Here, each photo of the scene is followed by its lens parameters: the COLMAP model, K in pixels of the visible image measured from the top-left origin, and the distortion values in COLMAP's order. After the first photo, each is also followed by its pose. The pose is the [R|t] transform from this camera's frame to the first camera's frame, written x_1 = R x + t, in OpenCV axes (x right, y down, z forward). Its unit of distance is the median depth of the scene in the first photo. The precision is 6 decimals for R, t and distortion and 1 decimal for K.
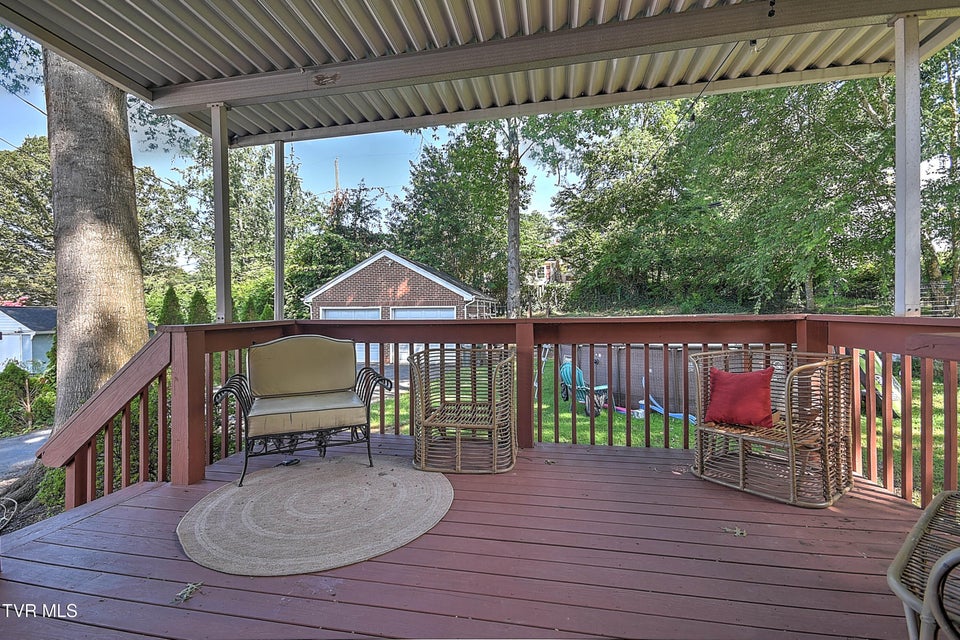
lens RADIAL K [[413.9, 0, 472.7], [0, 413.9, 321.5], [0, 0, 1]] dist [0.008391, -0.004969]
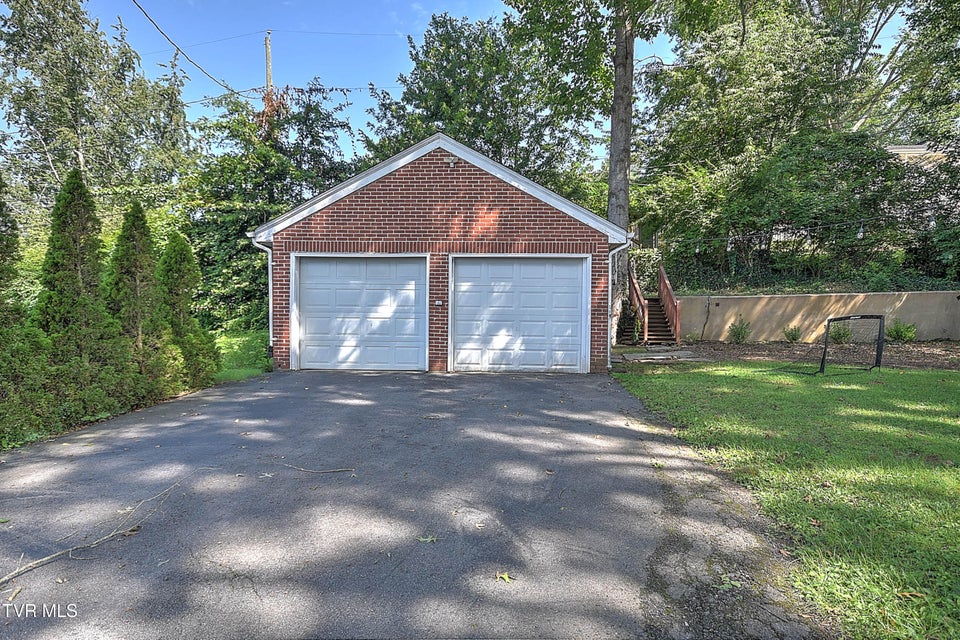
lens RADIAL K [[508.1, 0, 488.7], [0, 508.1, 316.2], [0, 0, 1]] dist [0.003501, 0.000136]
pose [[0.985530, 0.008318, 0.169299, -0.151608], [-0.005423, 0.999831, -0.017558, 0.027455], [-0.169417, 0.016386, 0.985408, 0.249345]]
